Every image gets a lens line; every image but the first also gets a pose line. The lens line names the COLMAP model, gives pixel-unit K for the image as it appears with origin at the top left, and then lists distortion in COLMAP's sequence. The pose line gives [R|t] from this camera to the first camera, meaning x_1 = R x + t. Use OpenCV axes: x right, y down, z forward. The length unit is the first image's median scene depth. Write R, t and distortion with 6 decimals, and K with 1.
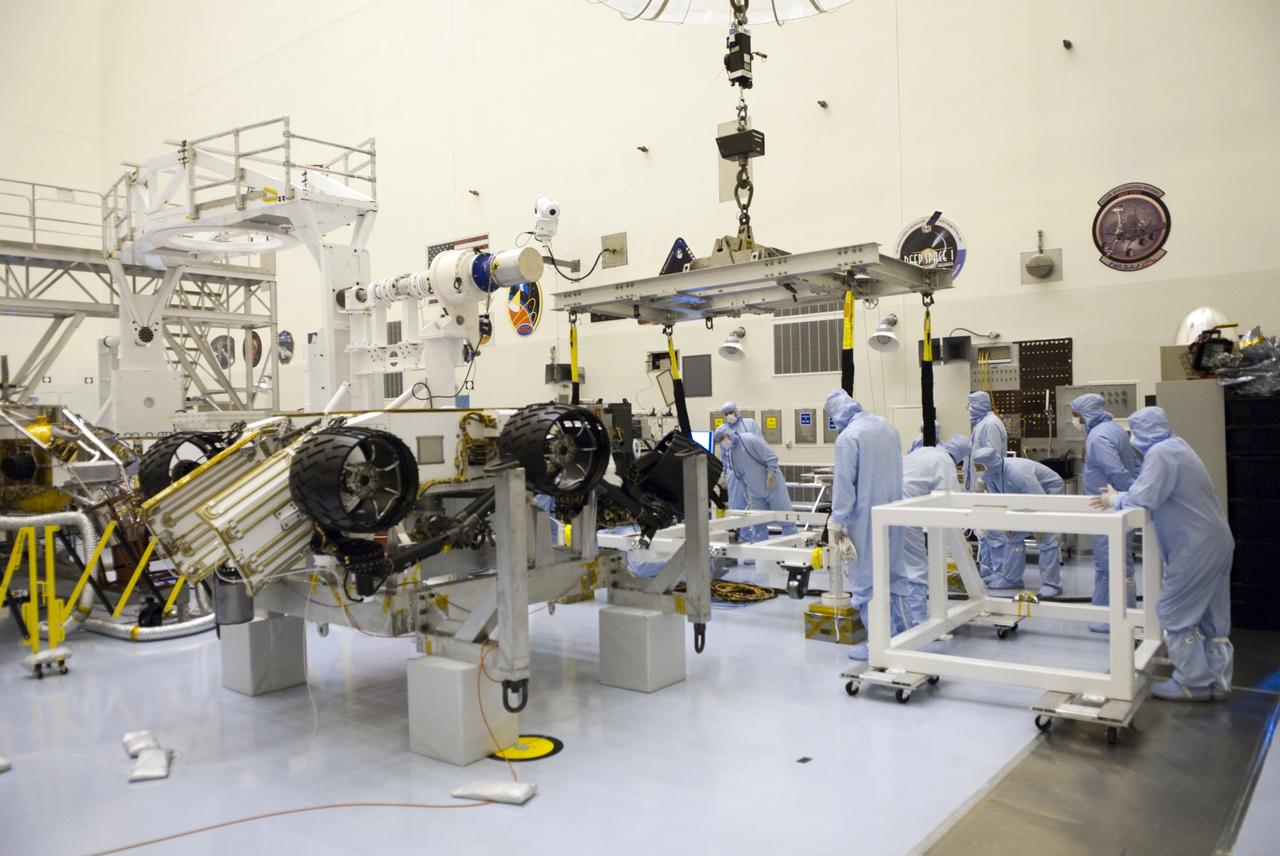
lens RADIAL K [[945.3, 0, 633.9], [0, 945.3, 432.5], [0, 0, 1]] dist [-0.029040, -0.018991]
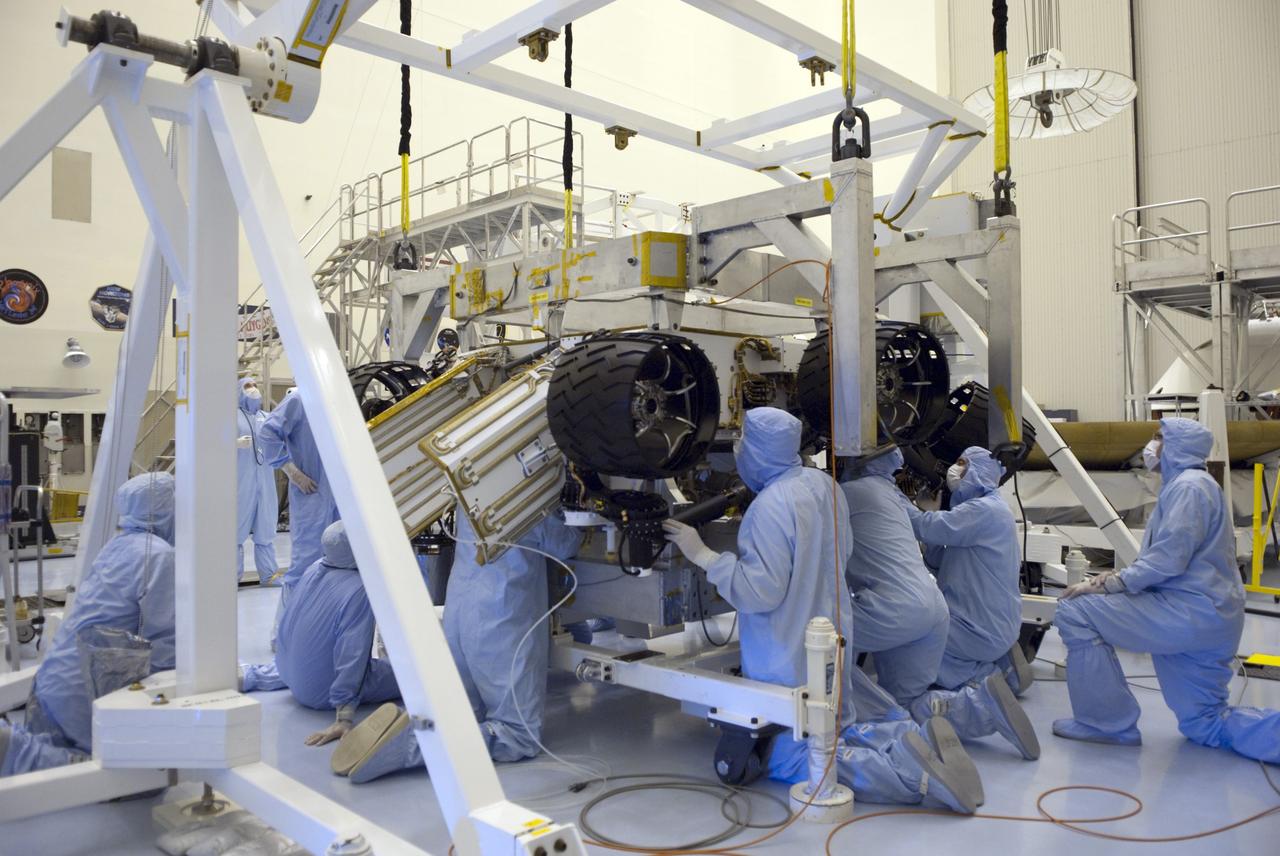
lens RADIAL K [[945.3, 0, 640.1], [0, 945.3, 435.8], [0, 0, 1]] dist [-0.029040, -0.018991]
pose [[0.995453, 0.022857, -0.092474, -0.216186], [-0.023797, 0.999676, -0.009075, 0.076528], [0.092237, 0.011234, 0.995674, 0.267724]]
